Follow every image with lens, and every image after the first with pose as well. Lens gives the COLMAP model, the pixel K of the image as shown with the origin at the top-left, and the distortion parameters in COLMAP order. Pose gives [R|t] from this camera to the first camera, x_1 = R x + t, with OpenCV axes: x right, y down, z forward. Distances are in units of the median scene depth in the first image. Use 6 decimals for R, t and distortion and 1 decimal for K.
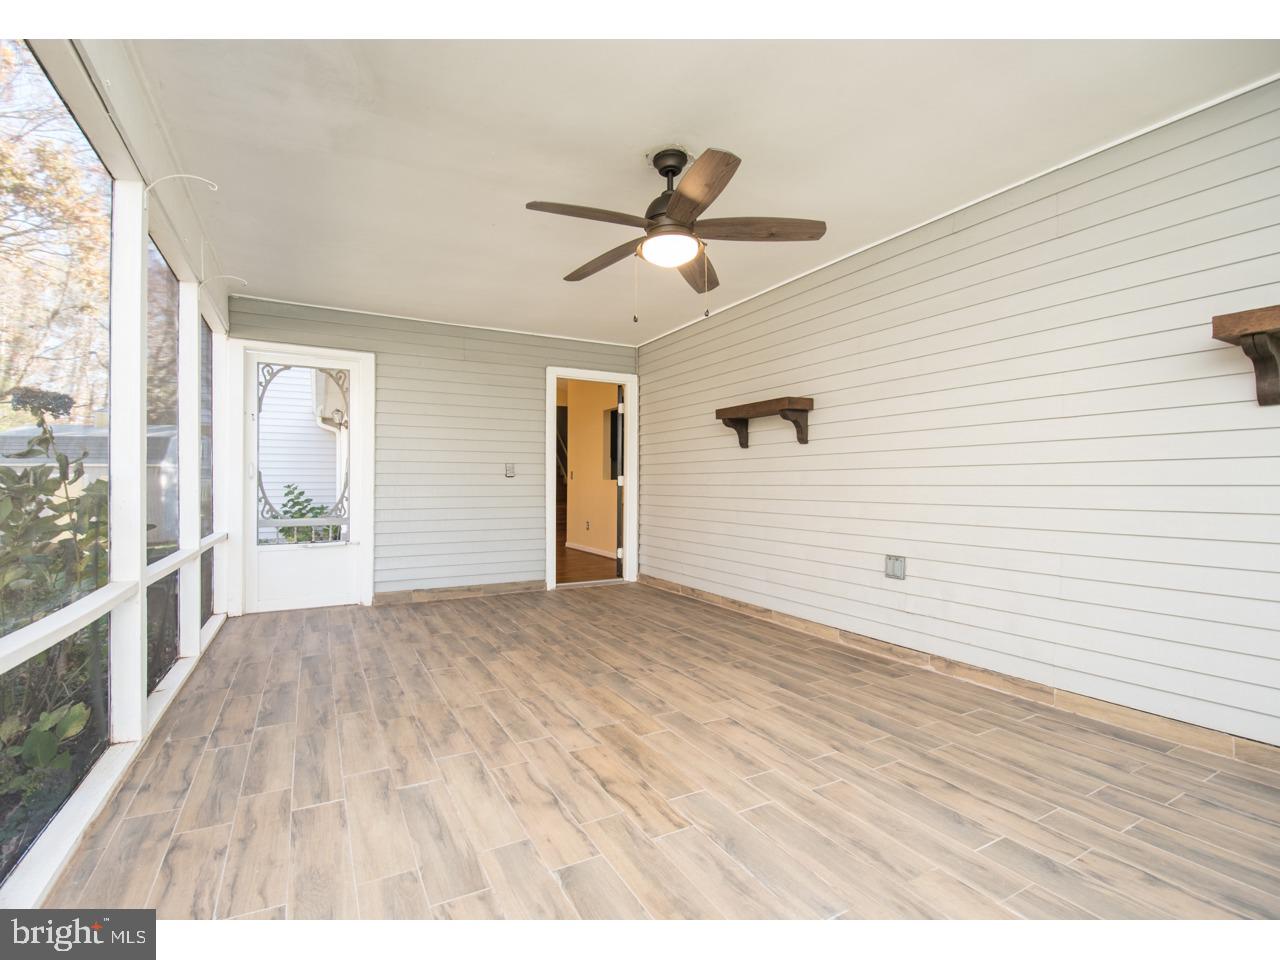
lens RADIAL K [[575.6, 0, 636.2], [0, 575.6, 484.9], [0, 0, 1]] dist [-0.002124, -0.002073]
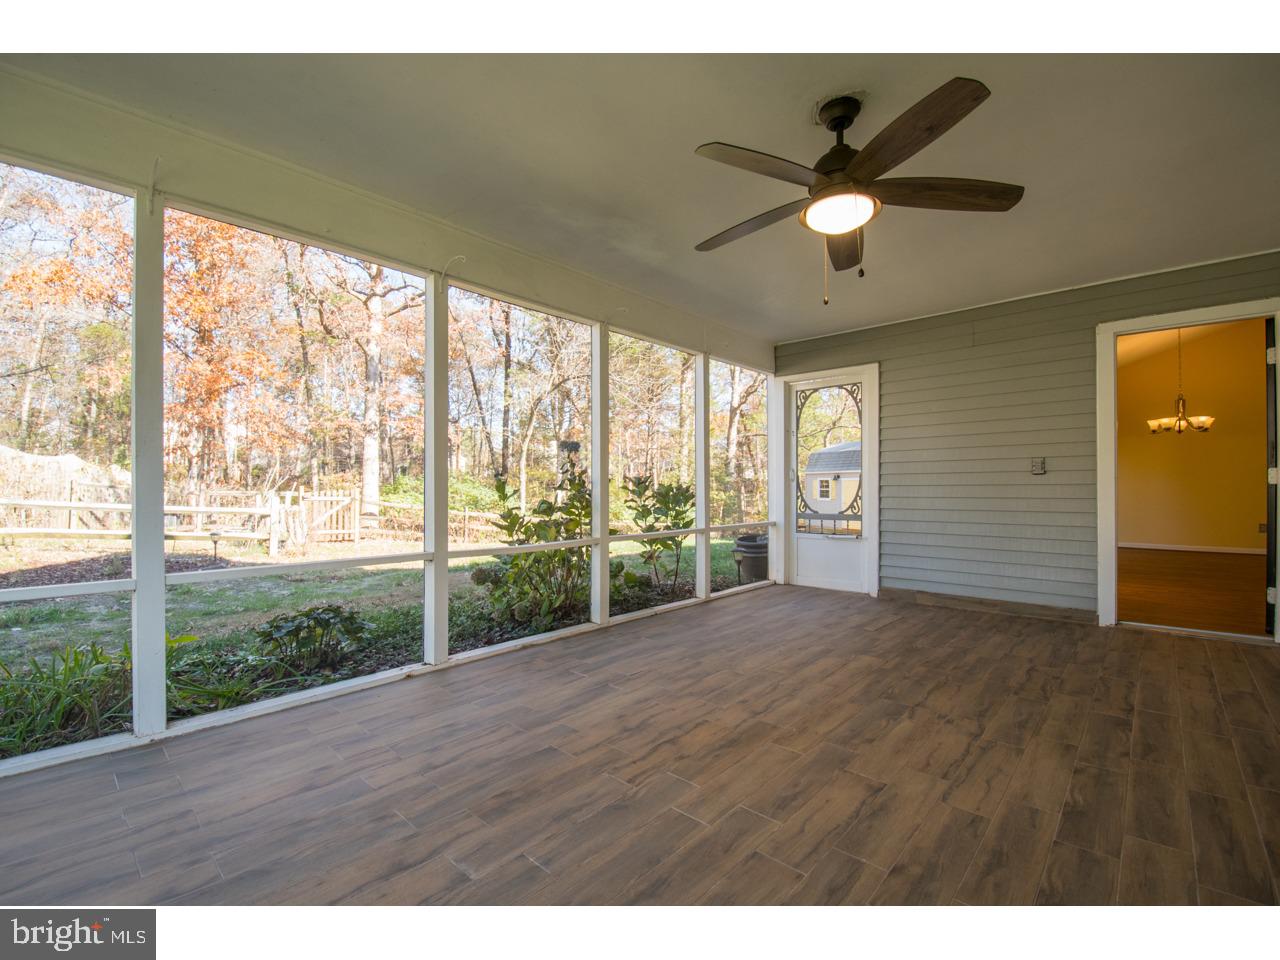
lens RADIAL K [[575.6, 0, 636.3], [0, 575.6, 482.8], [0, 0, 1]] dist [-0.002124, -0.002073]
pose [[0.319927, -0.009137, -0.947398, 0.589718], [0.004451, 0.999957, -0.008140, 0.002659], [0.947432, -0.001612, 0.319954, 0.323358]]
